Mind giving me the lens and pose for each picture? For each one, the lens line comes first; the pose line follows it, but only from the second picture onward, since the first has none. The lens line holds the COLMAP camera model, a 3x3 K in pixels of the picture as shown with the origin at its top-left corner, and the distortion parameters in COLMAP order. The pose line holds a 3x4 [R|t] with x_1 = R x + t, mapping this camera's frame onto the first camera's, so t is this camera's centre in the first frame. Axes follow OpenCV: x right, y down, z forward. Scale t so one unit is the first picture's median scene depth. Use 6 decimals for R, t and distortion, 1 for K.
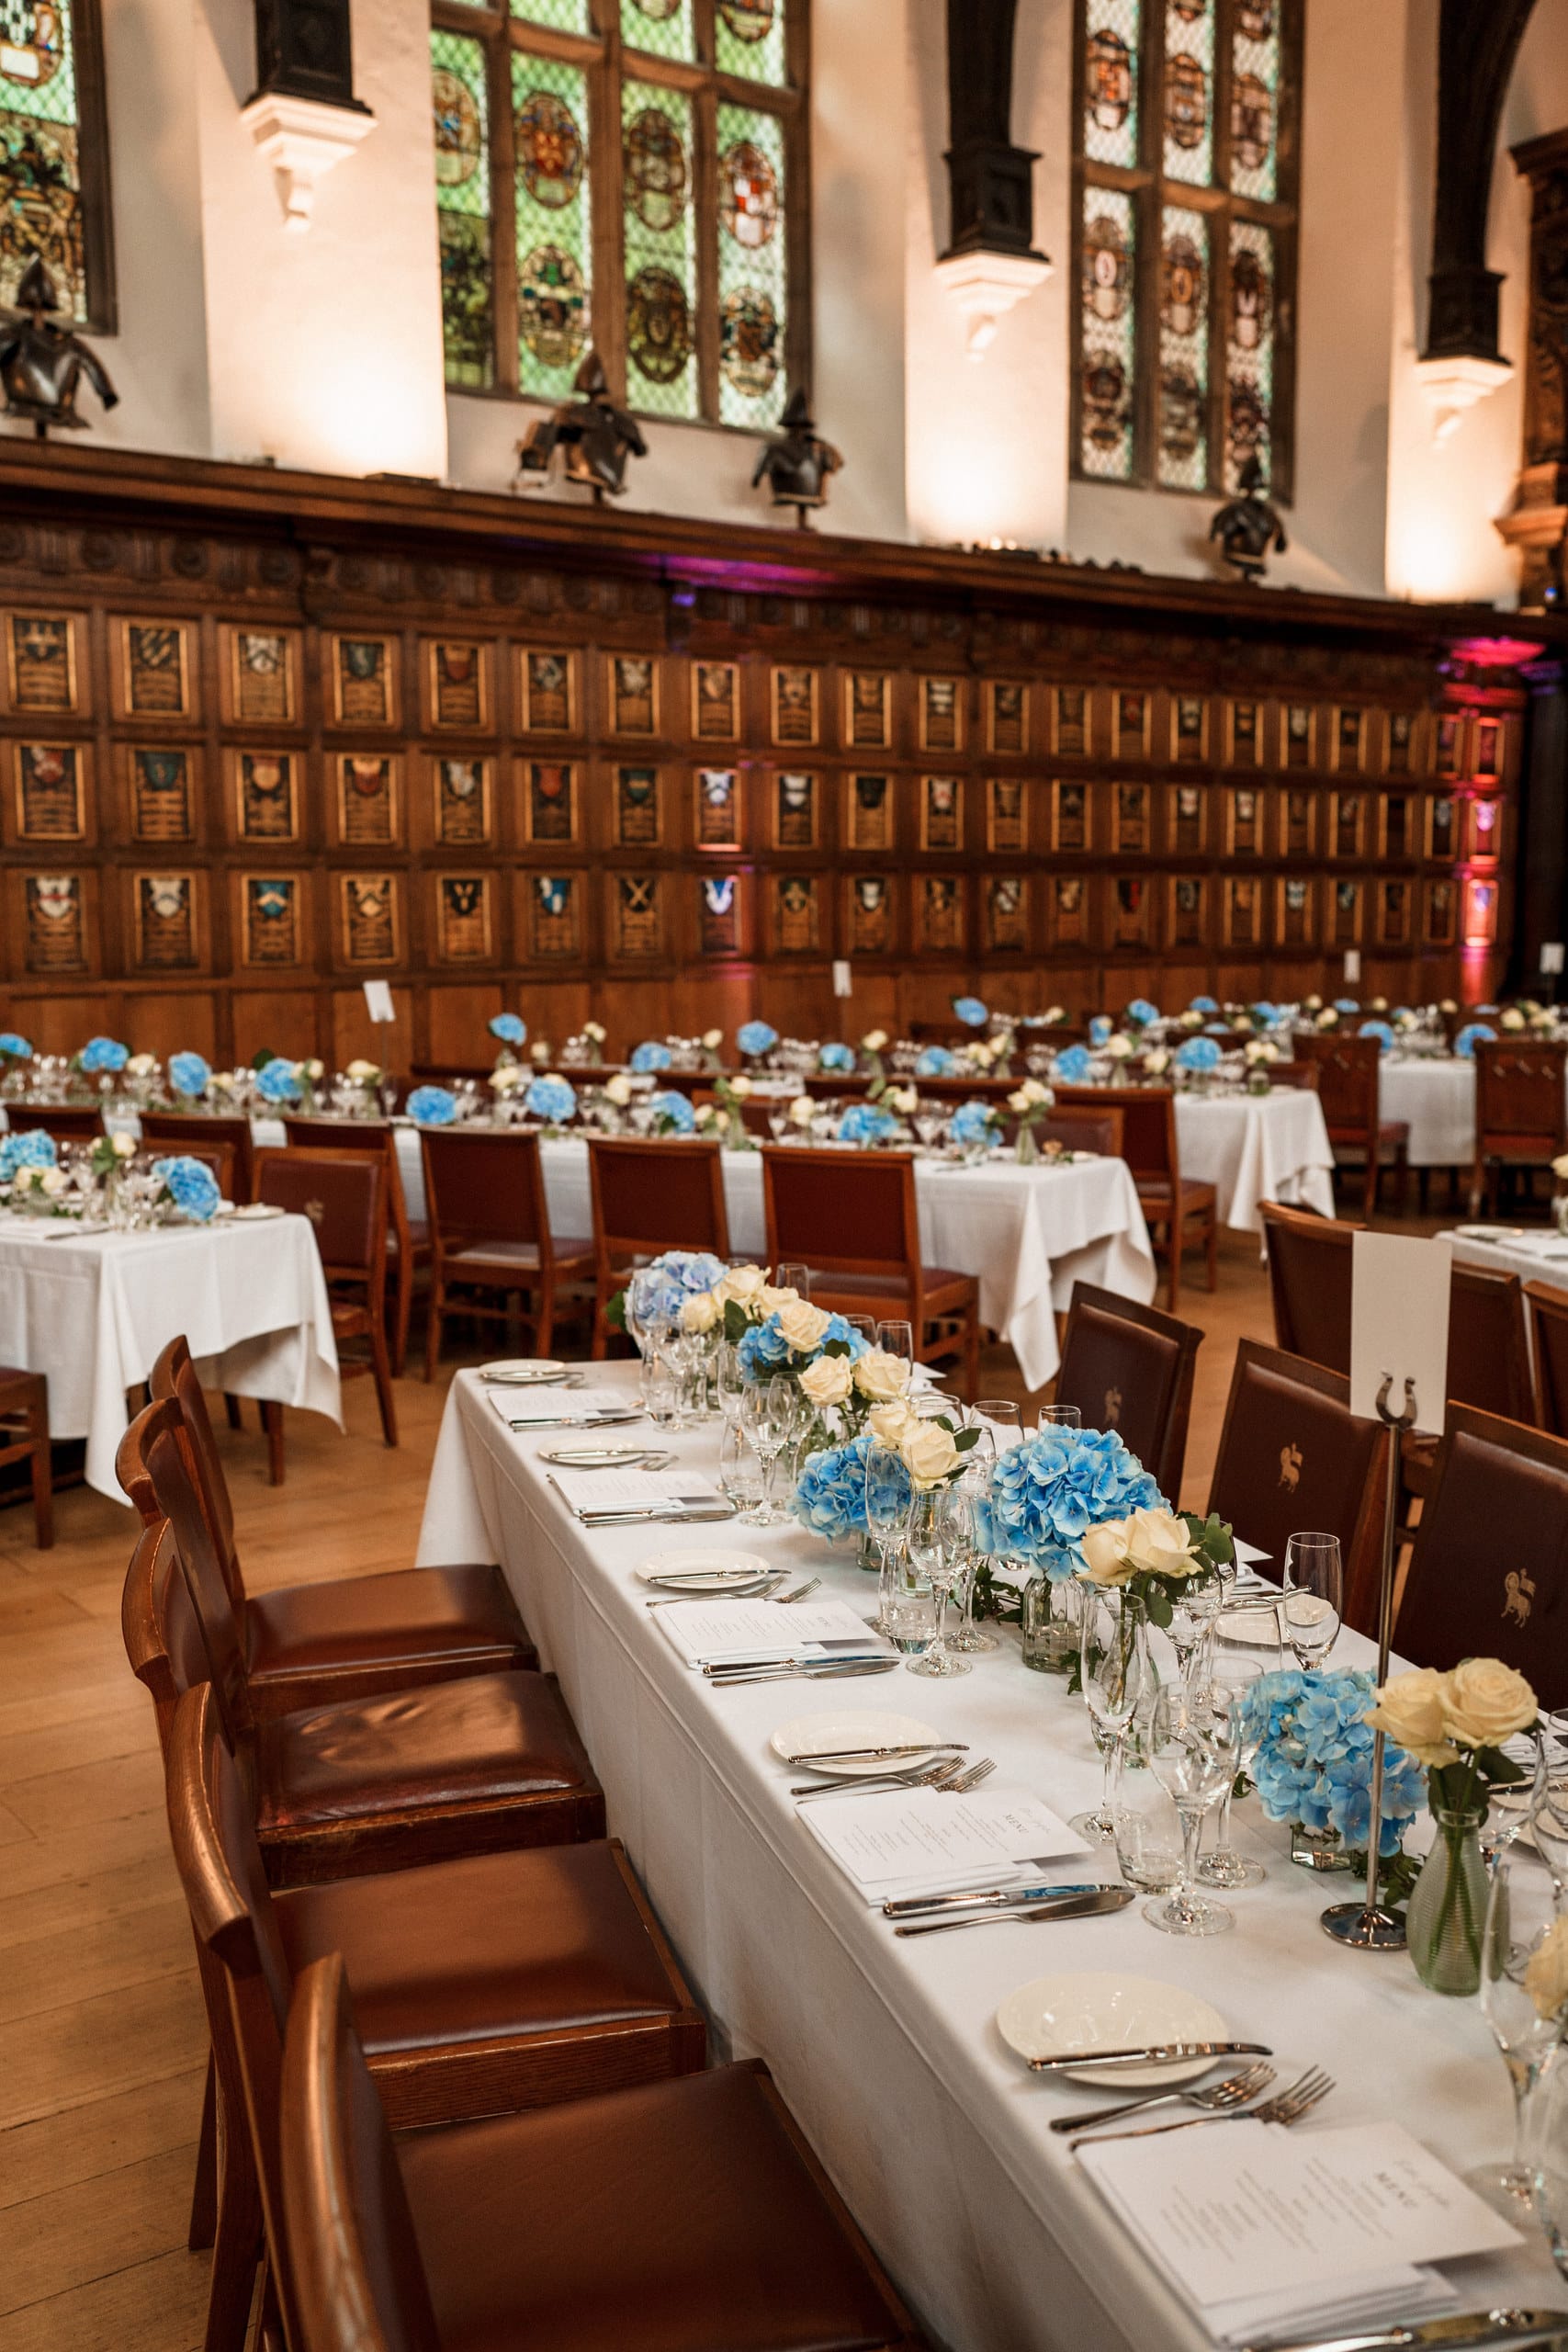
lens RADIAL K [[2343.6, 0, 794.5], [0, 2343.6, 1182.8], [0, 0, 1]] dist [0.013857, 0.000000]
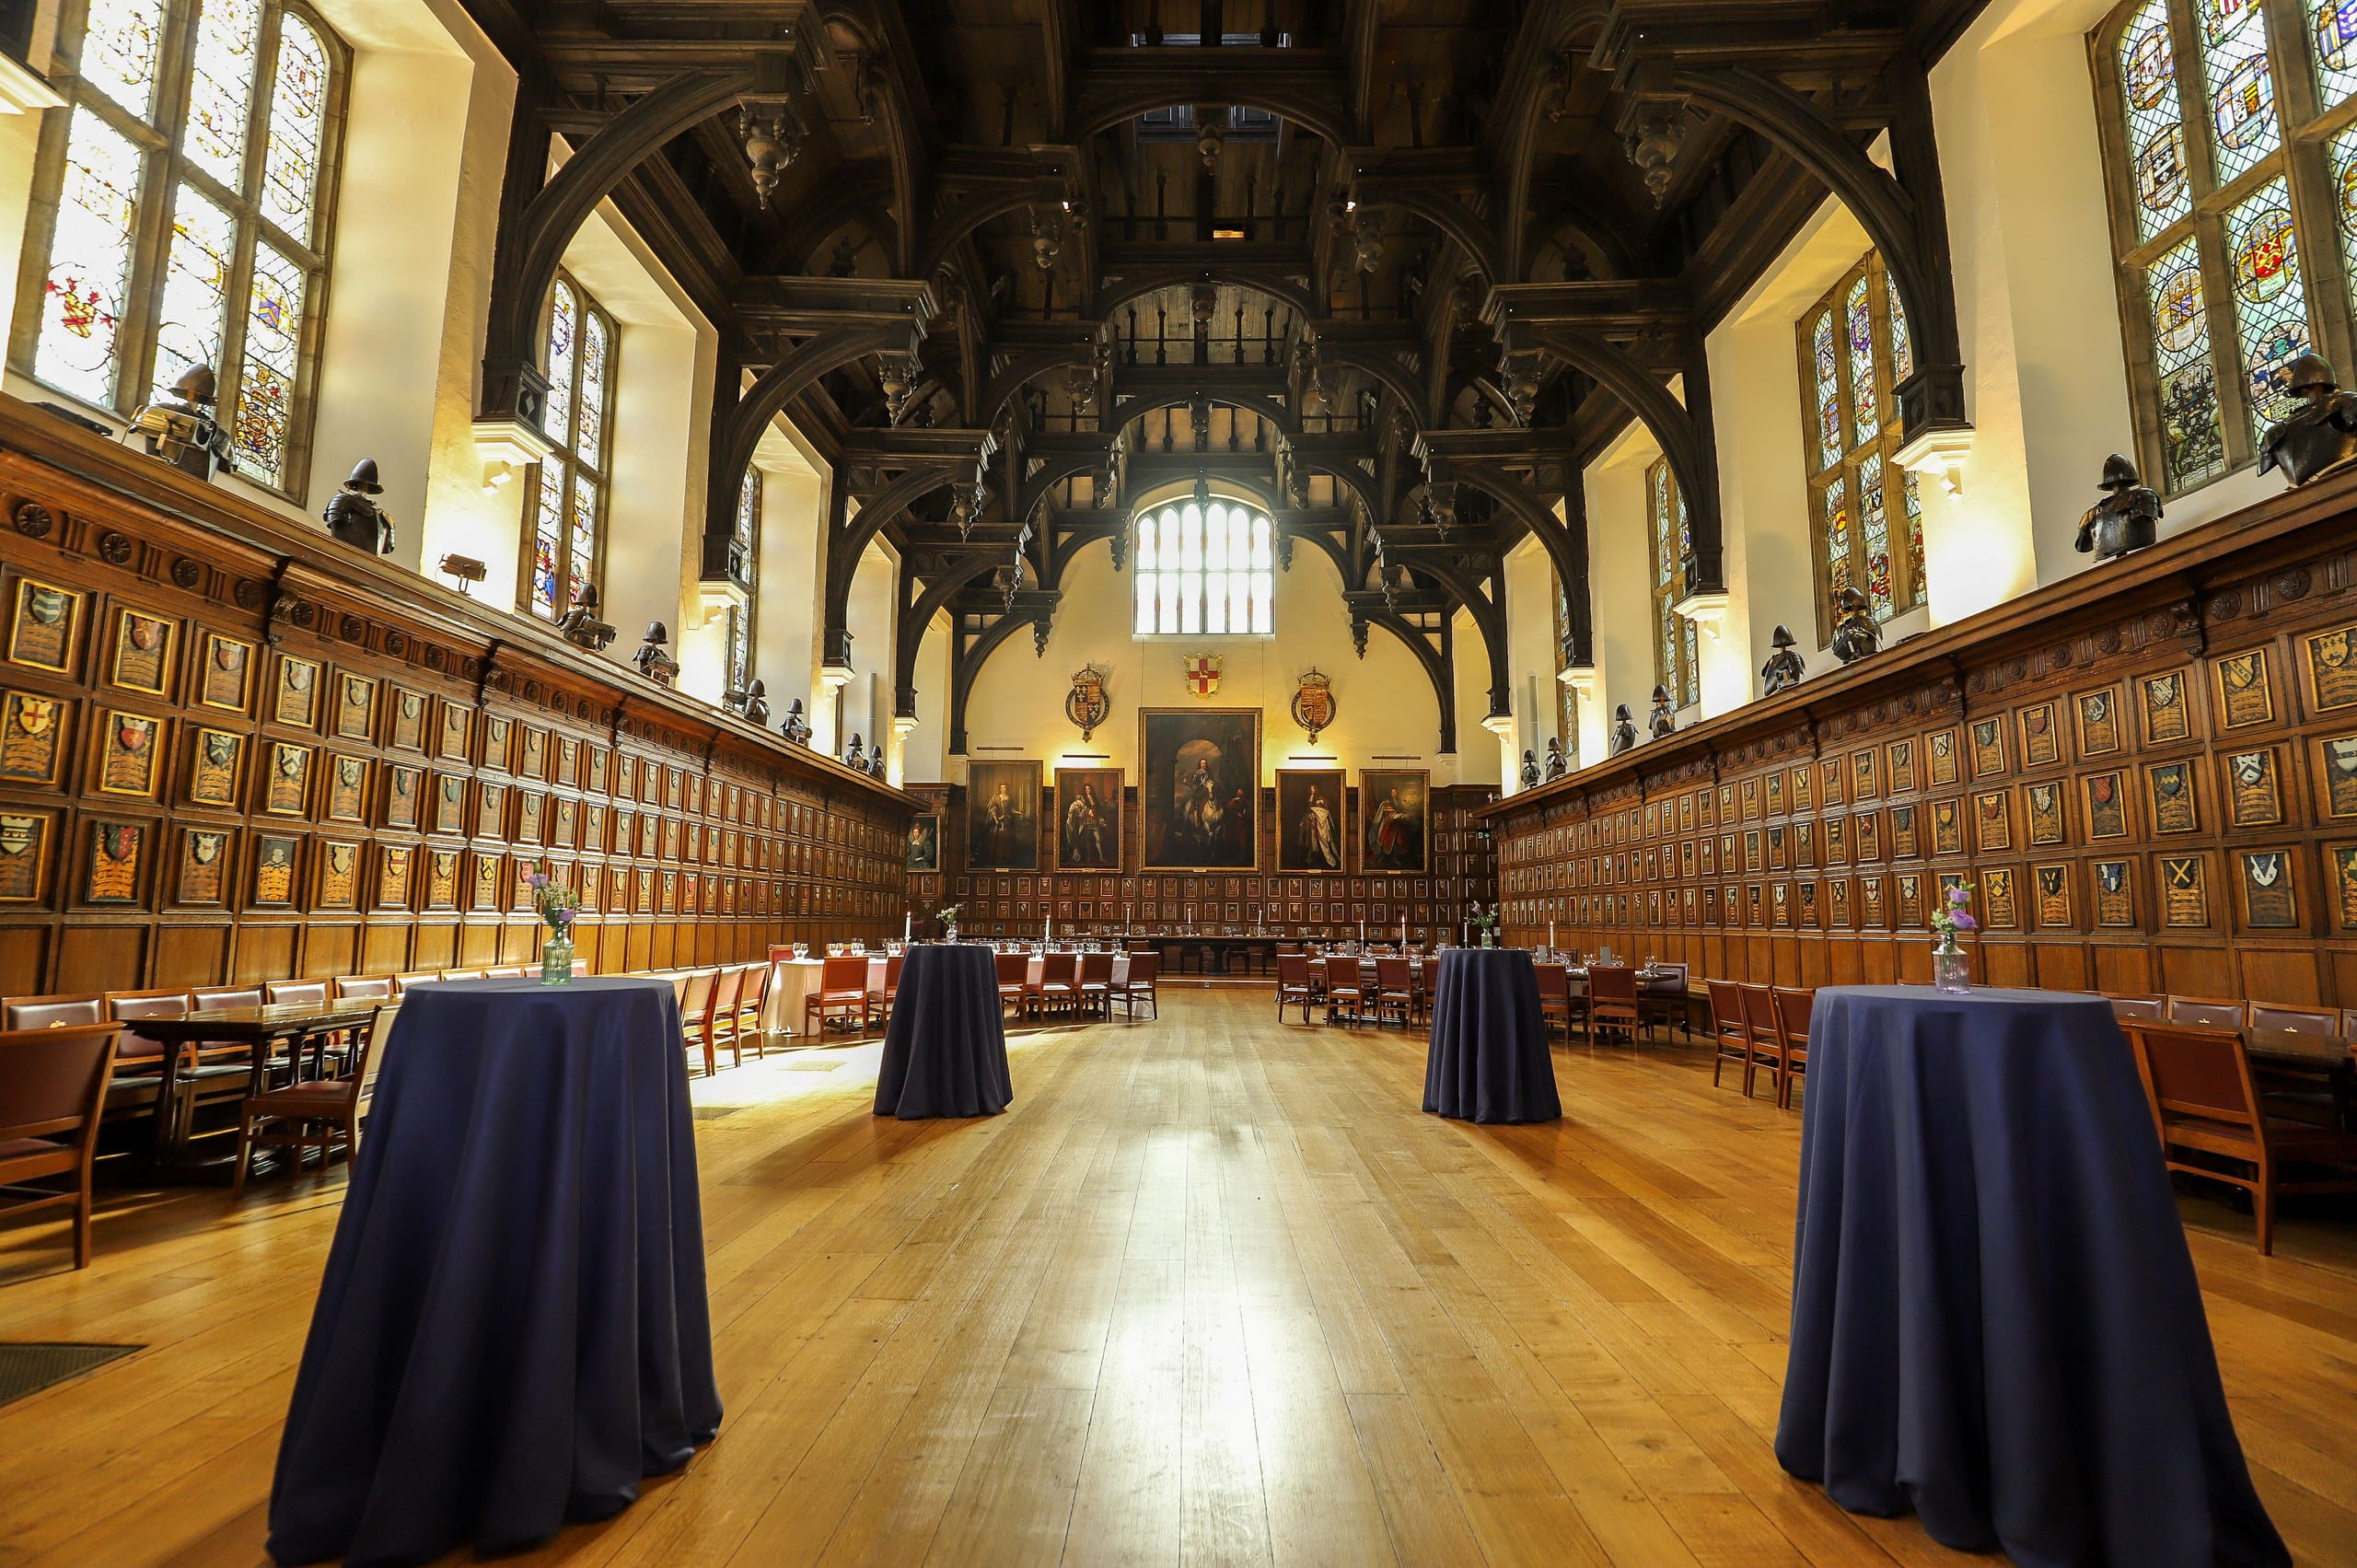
lens RADIAL K [[1100.3, 0, 1169.9], [0, 1100.3, 770.4], [0, 0, 1]] dist [-0.031435, 0.007321]
pose [[-0.624639, -0.101392, -0.774303, 0.716126], [-0.088580, 0.994335, -0.058746, -0.106041], [0.775874, 0.031893, -0.630082, 1.024690]]
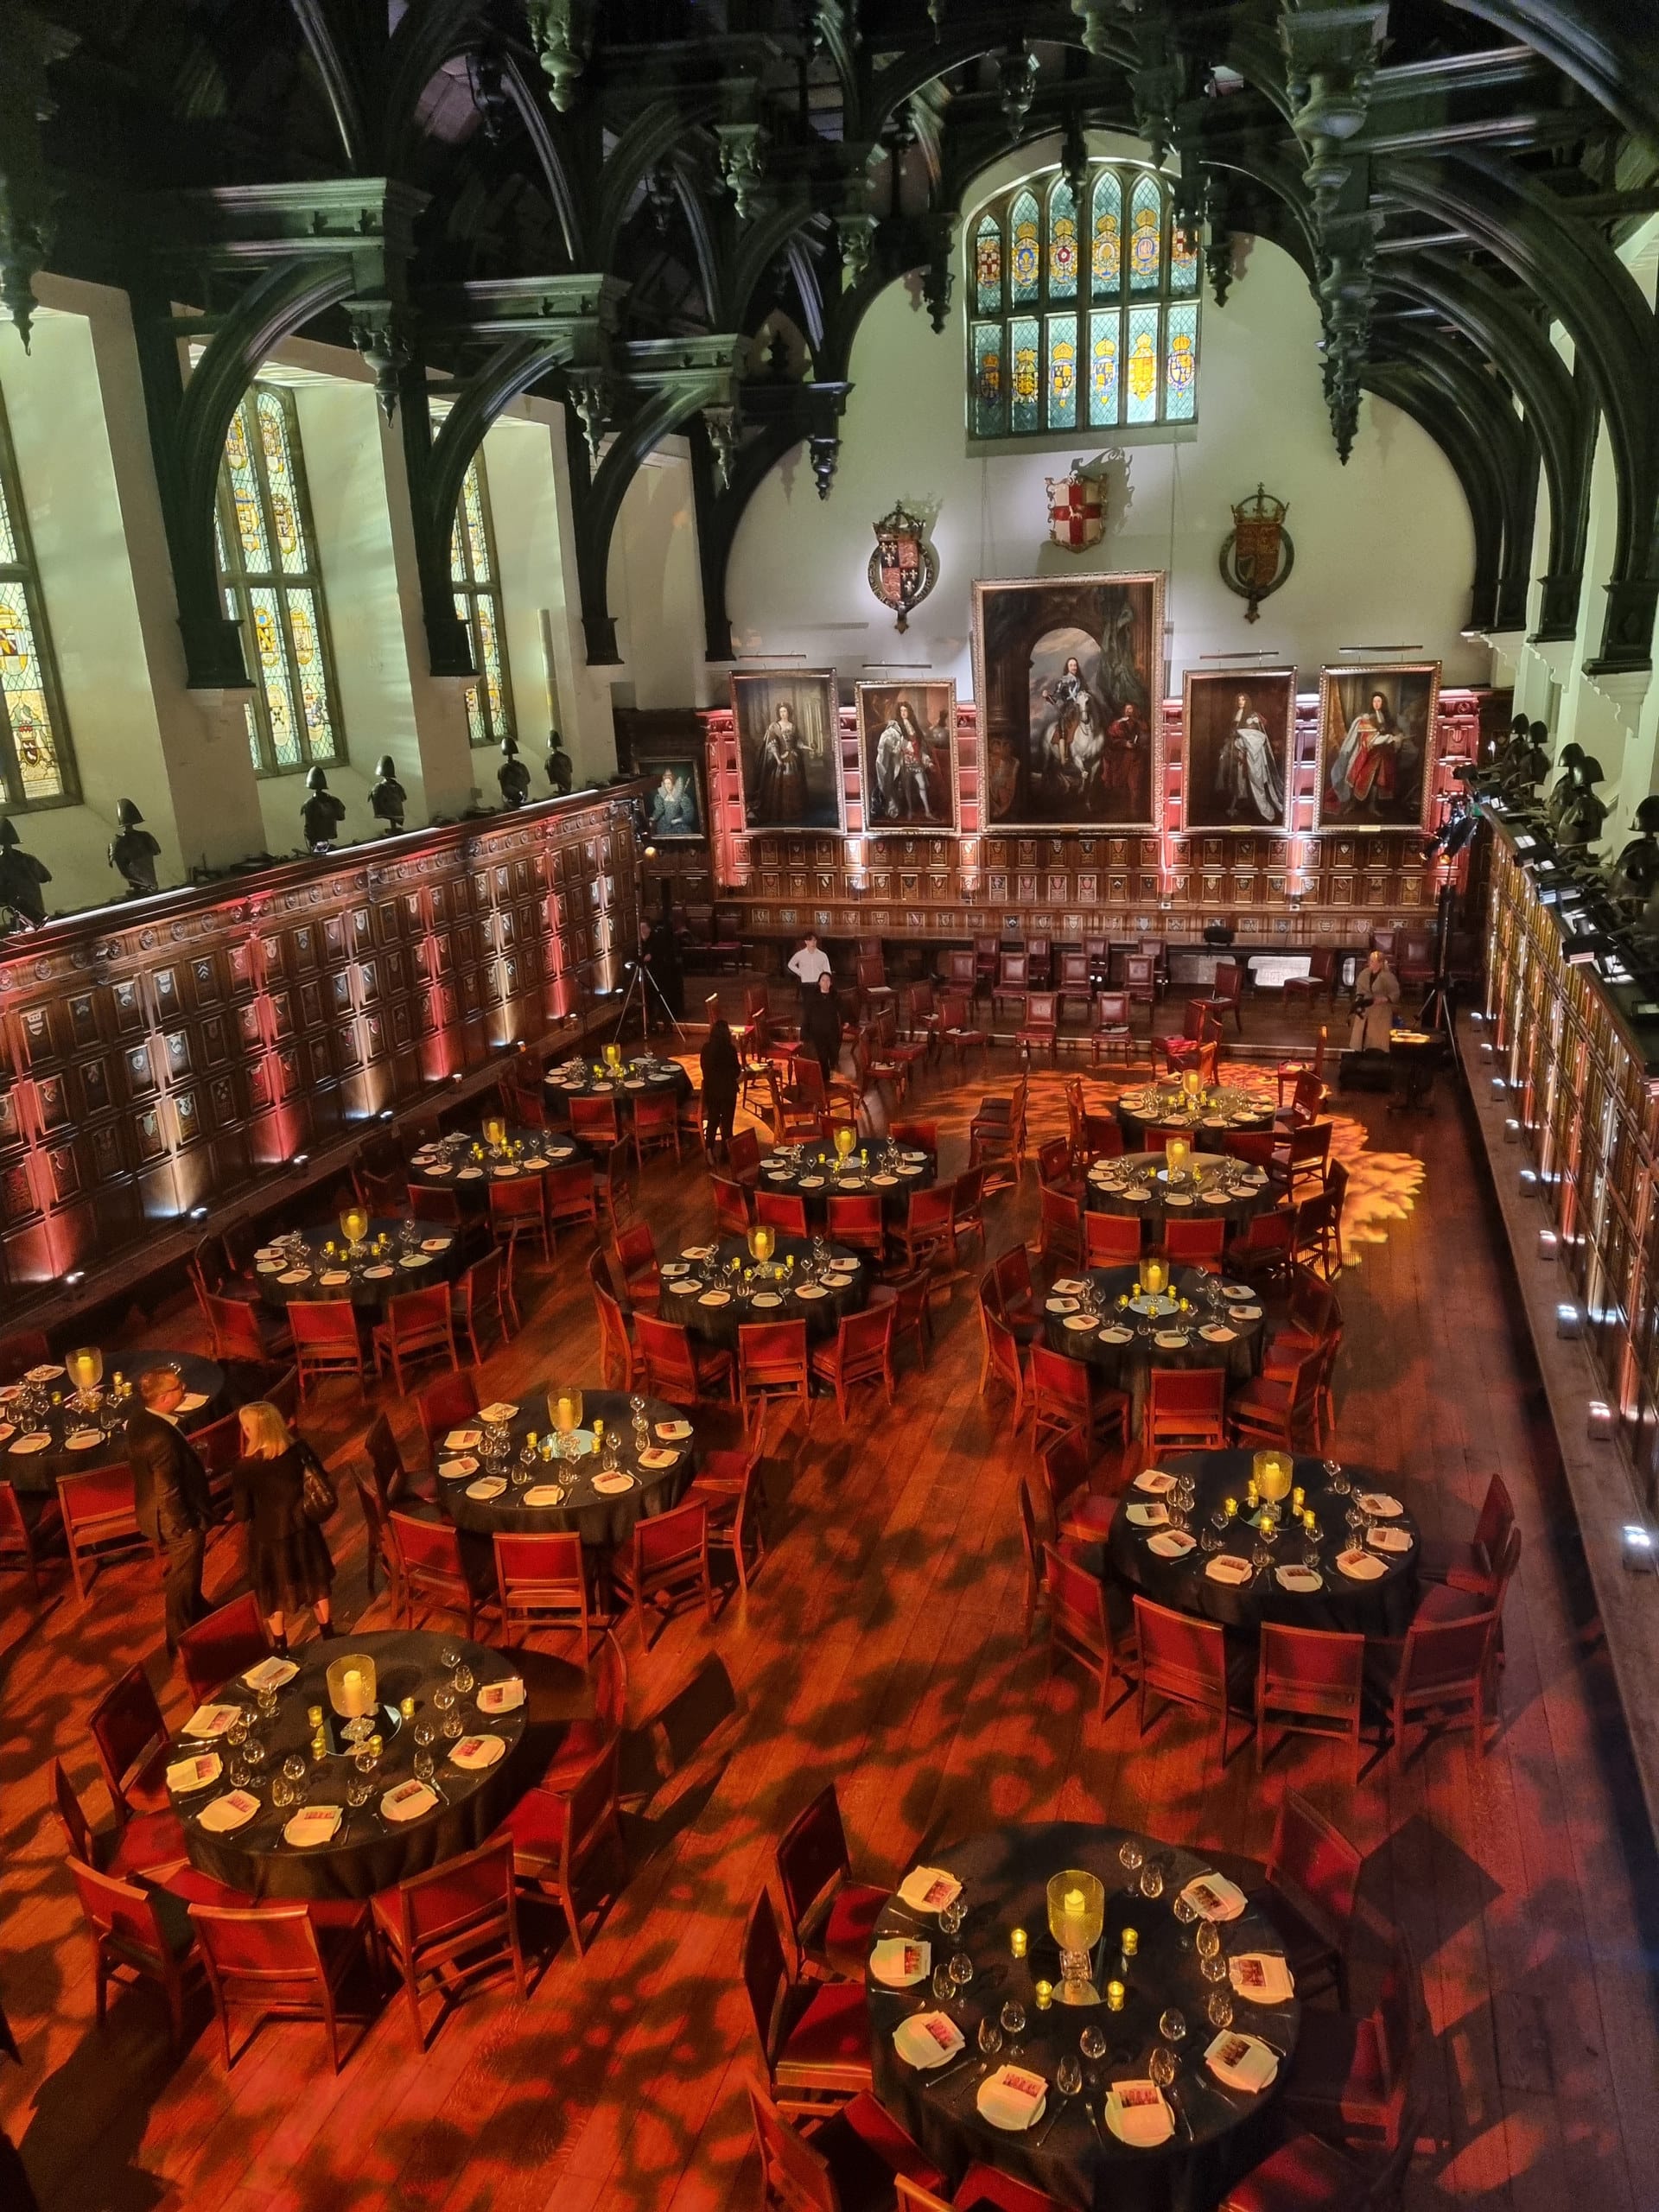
lens RADIAL K [[1647.1, 0, 832.9], [0, 1647.1, 1144.0], [0, 0, 1]] dist [0.039278, -0.017968]
pose [[-0.807619, 0.217399, -0.548169, 0.542453], [-0.018784, 0.919610, 0.392383, -0.514368], [0.589406, 0.327193, -0.738611, 1.295219]]
